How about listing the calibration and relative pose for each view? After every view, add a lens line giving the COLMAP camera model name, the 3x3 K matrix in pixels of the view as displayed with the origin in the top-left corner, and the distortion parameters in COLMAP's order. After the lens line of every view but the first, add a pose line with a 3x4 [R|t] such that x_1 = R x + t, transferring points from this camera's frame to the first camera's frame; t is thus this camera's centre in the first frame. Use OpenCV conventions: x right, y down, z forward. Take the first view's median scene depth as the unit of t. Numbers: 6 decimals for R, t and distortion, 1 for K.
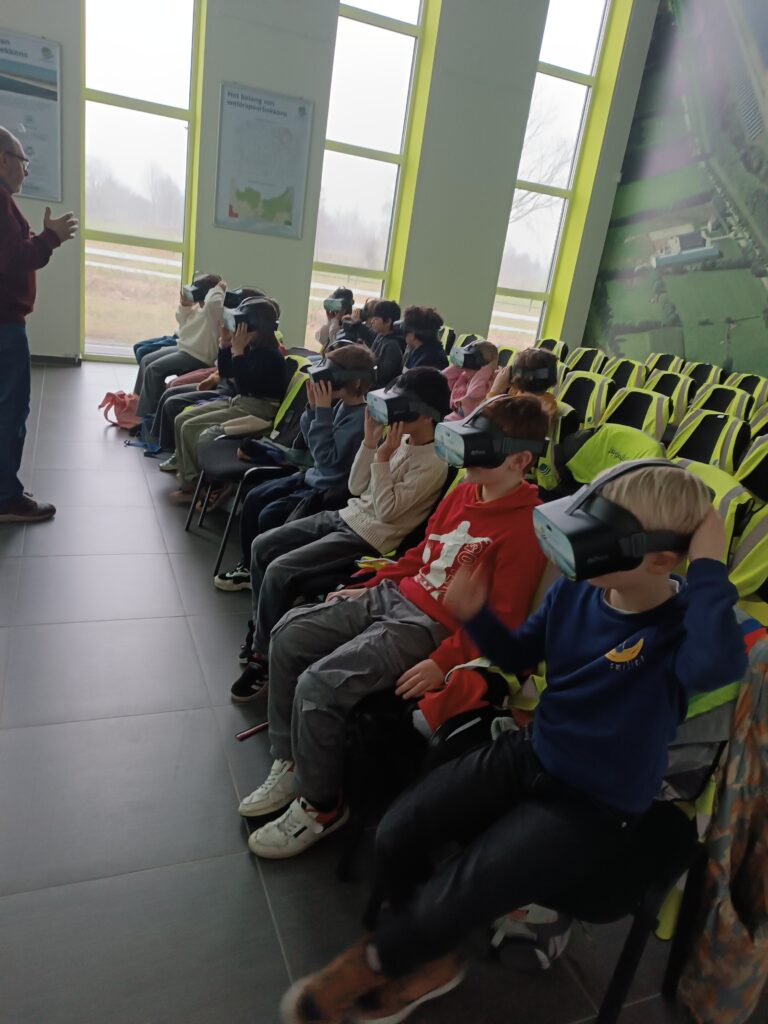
lens RADIAL K [[760.6, 0, 384.1], [0, 760.6, 515.2], [0, 0, 1]] dist [0.021780, -0.017660]
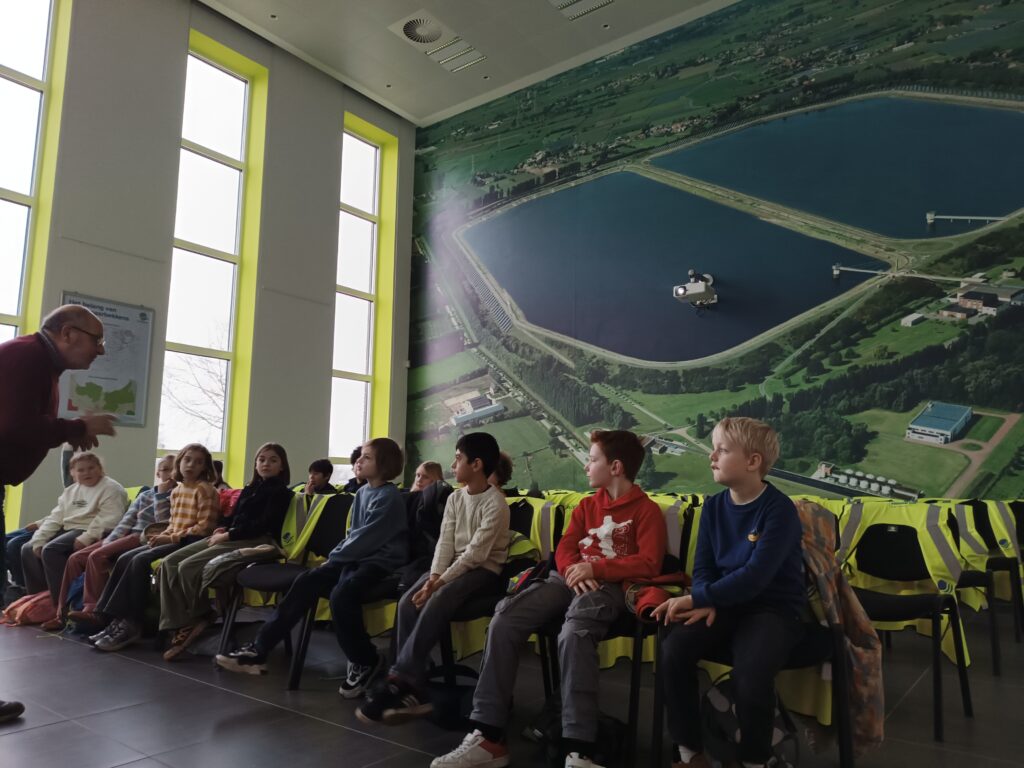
lens RADIAL K [[760.6, 0, 511.0], [0, 760.6, 386.2], [0, 0, 1]] dist [0.021780, -0.017660]
pose [[0.841646, -0.053897, 0.537333, -0.255036], [0.273225, 0.900759, -0.337612, 0.070719], [-0.465811, 0.430962, 0.772847, -0.041262]]
